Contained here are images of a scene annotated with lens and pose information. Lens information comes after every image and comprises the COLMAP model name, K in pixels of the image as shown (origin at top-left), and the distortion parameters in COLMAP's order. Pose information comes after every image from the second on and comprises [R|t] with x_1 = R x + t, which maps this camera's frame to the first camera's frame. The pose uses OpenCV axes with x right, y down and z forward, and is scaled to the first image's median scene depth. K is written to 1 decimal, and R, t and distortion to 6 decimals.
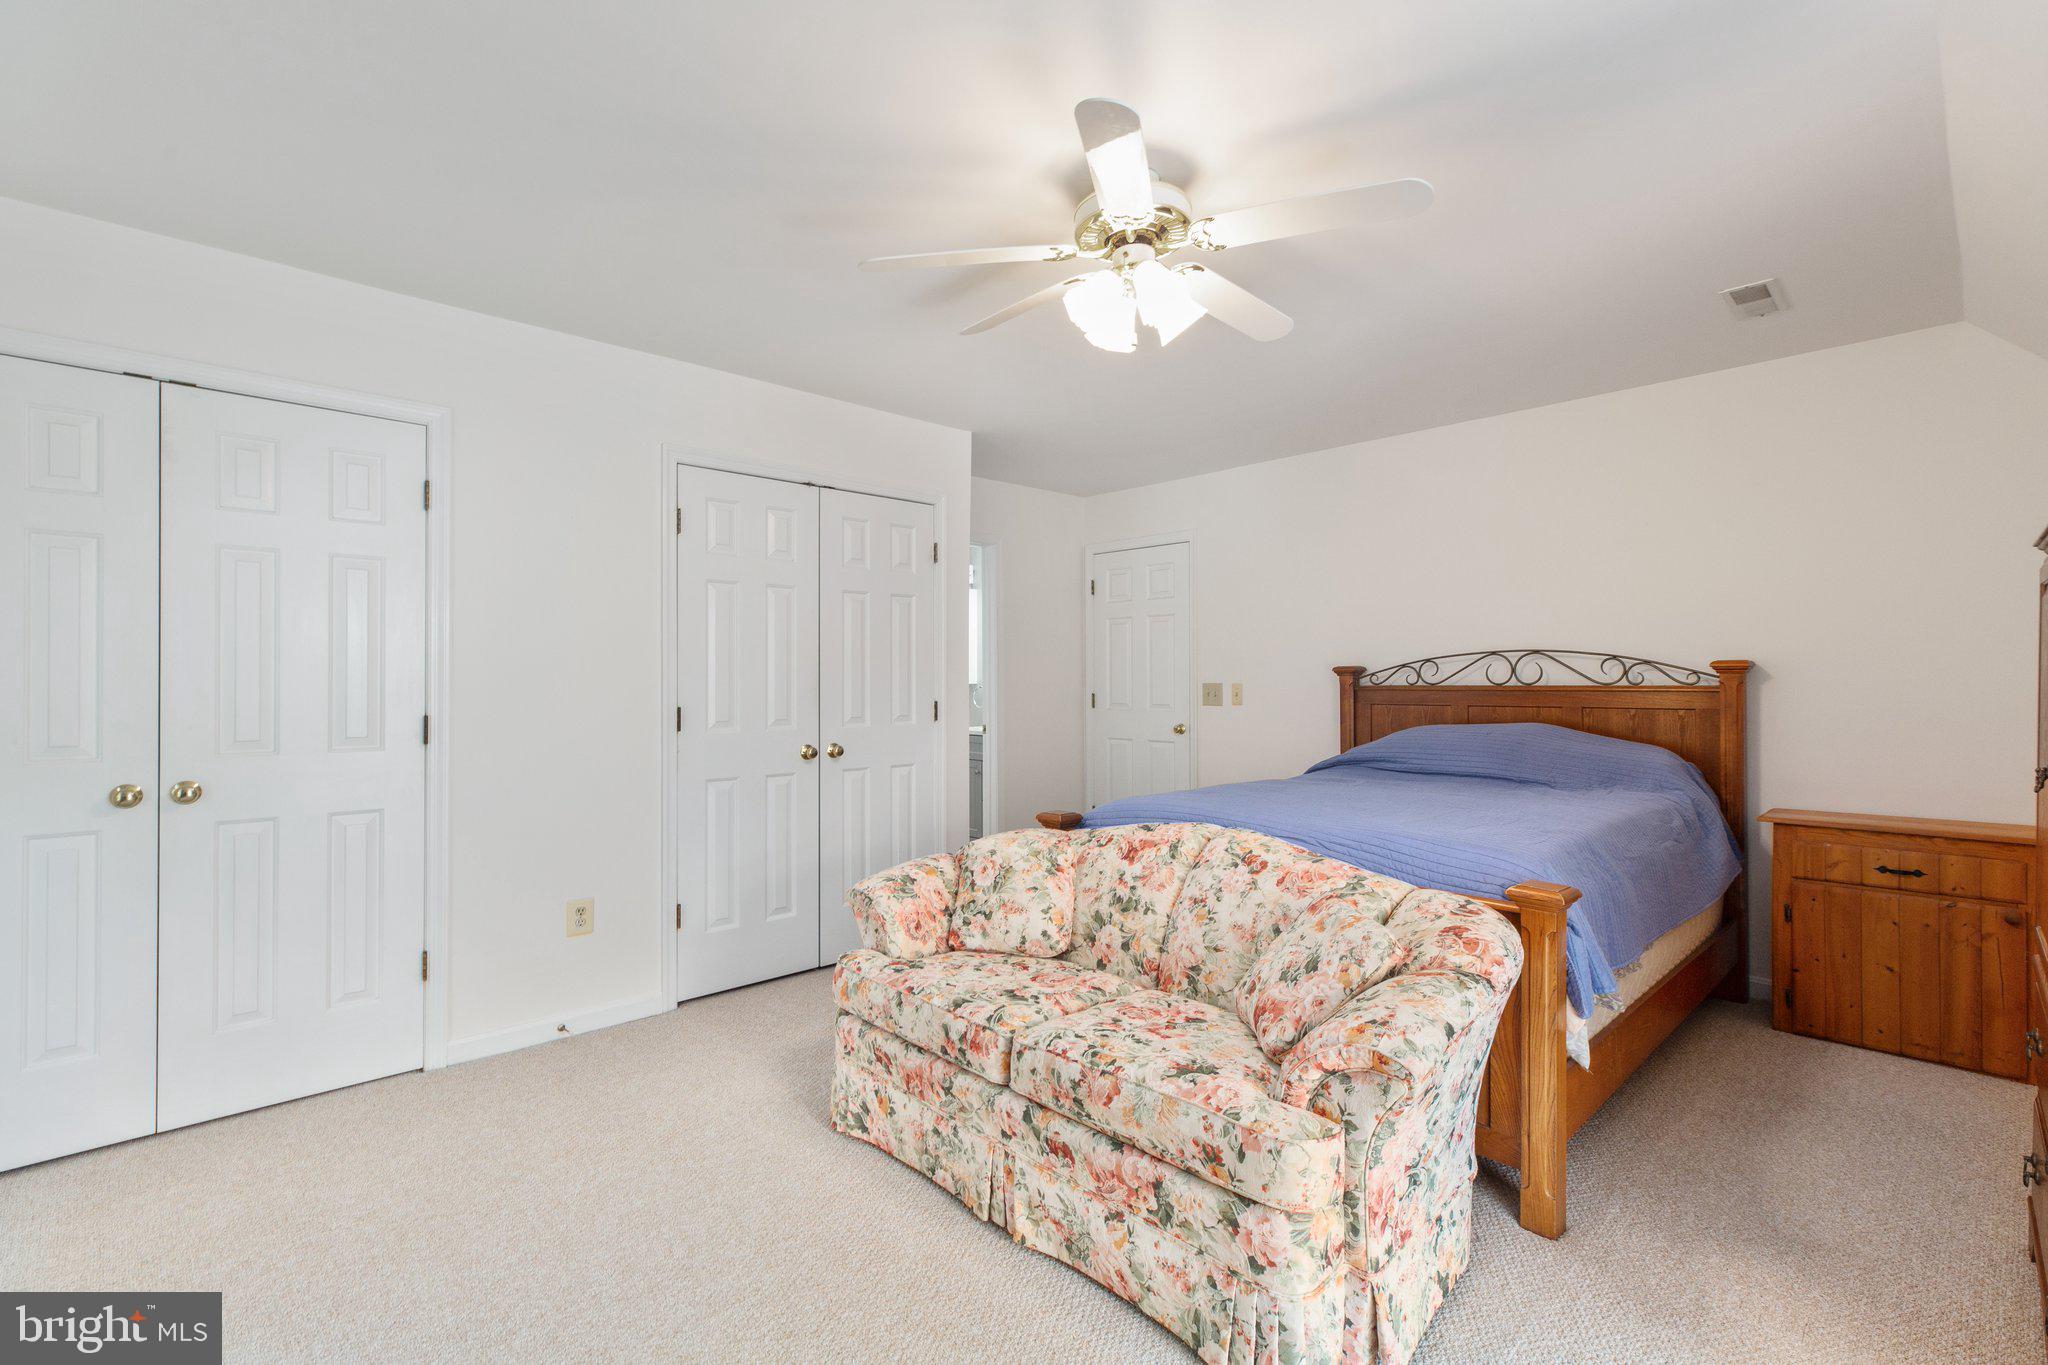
lens RADIAL K [[934.2, 0, 1032.0], [0, 934.2, 676.7], [0, 0, 1]] dist [0.002586, 0.000331]
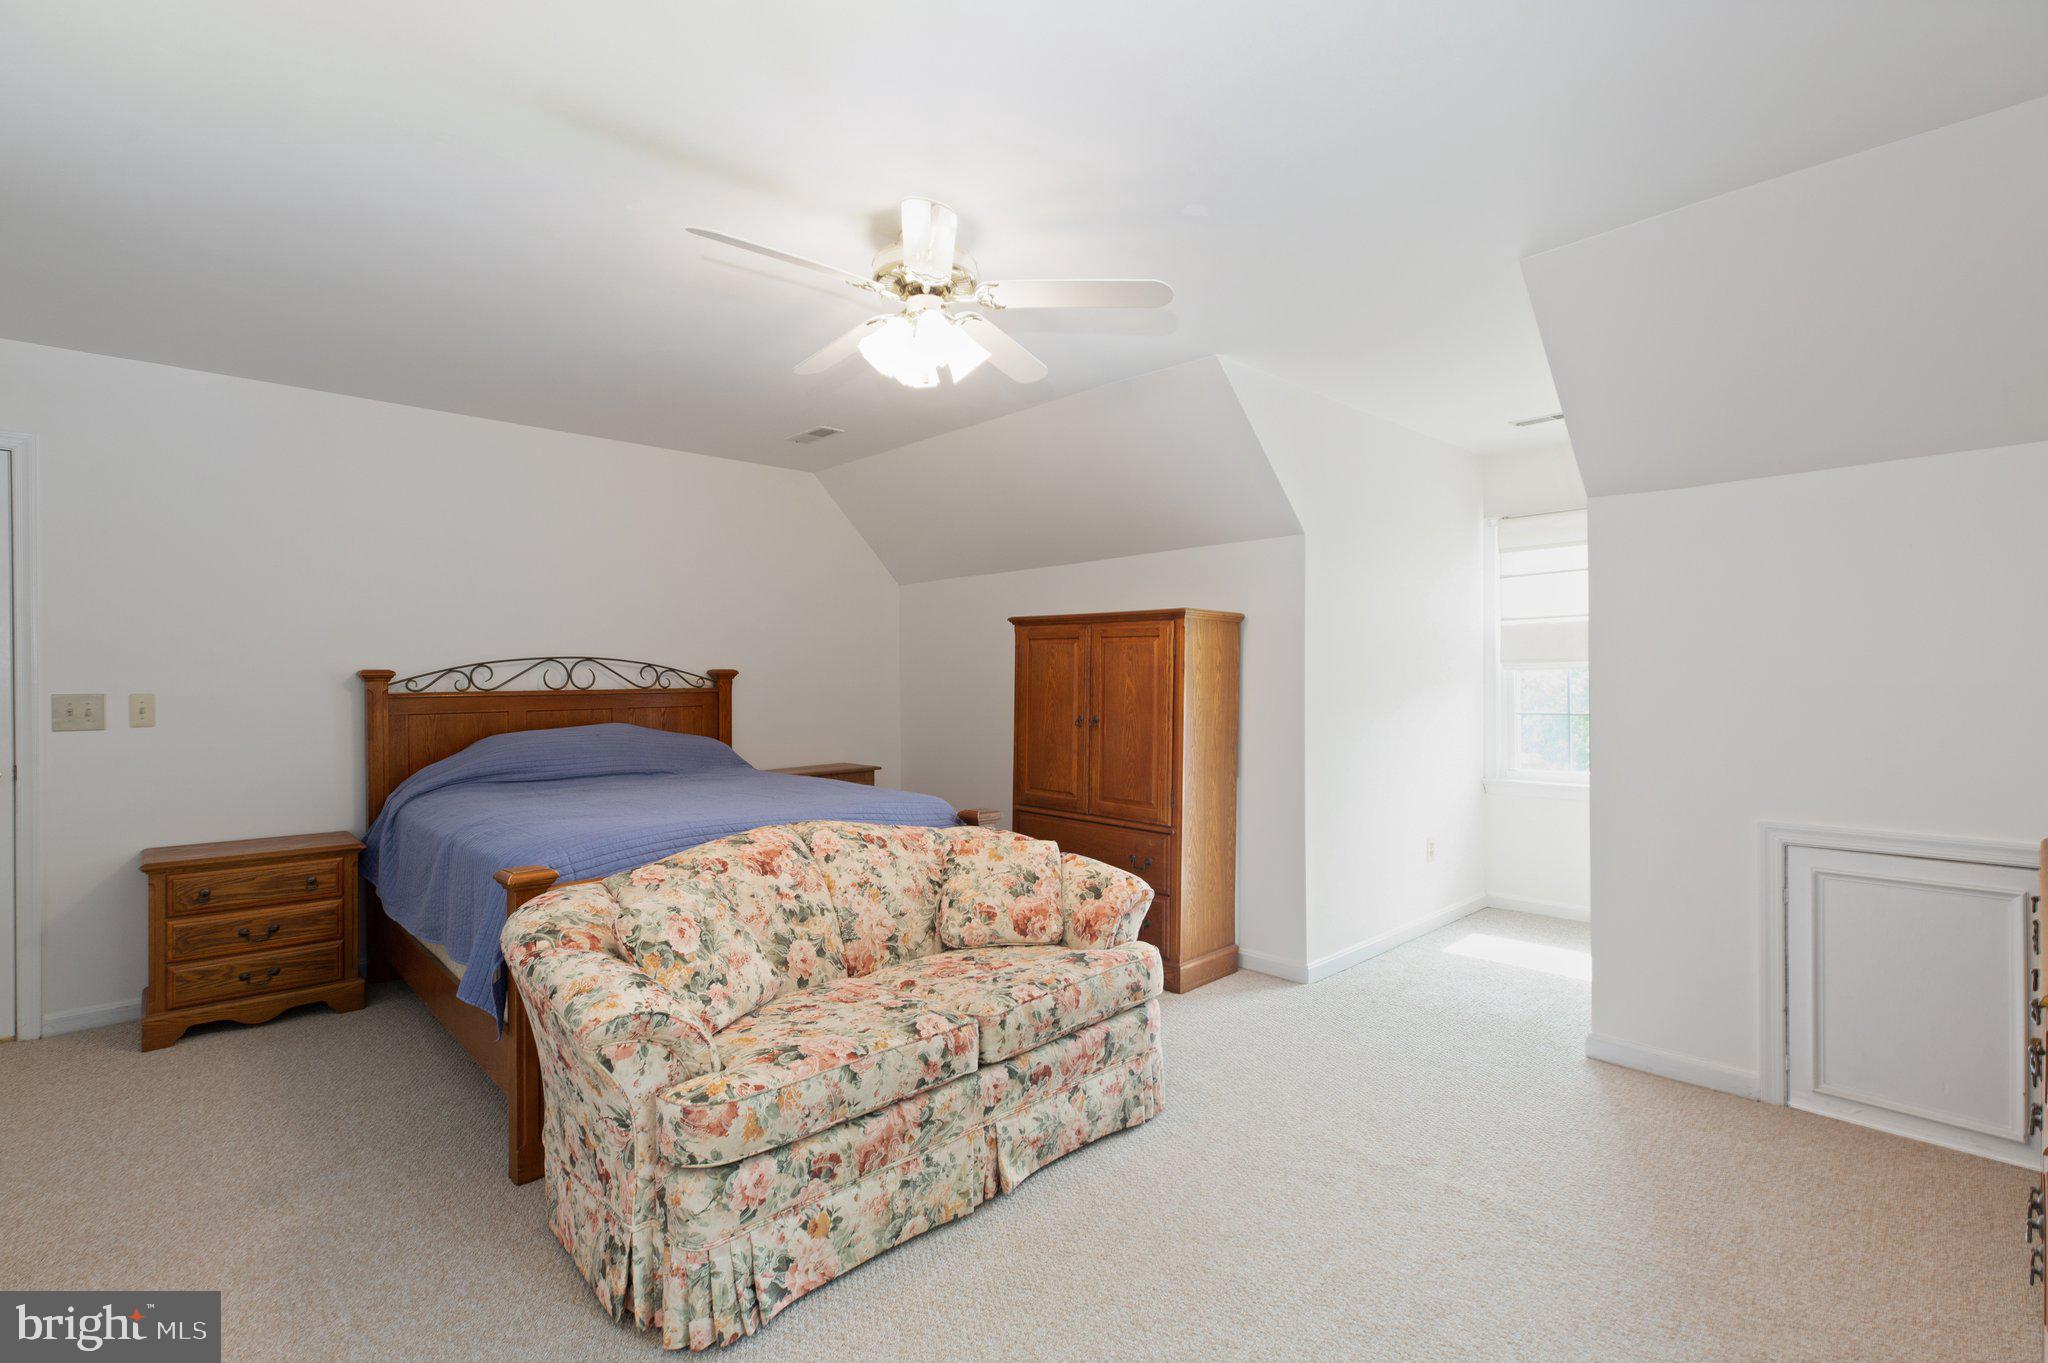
lens RADIAL K [[934.2, 0, 1032.0], [0, 934.2, 675.7], [0, 0, 1]] dist [0.002586, 0.000331]
pose [[-0.015877, 0.004907, 0.999862, -0.944304], [0.004472, 0.999978, -0.004836, 0.000745], [-0.999864, 0.004395, -0.015899, 0.832131]]
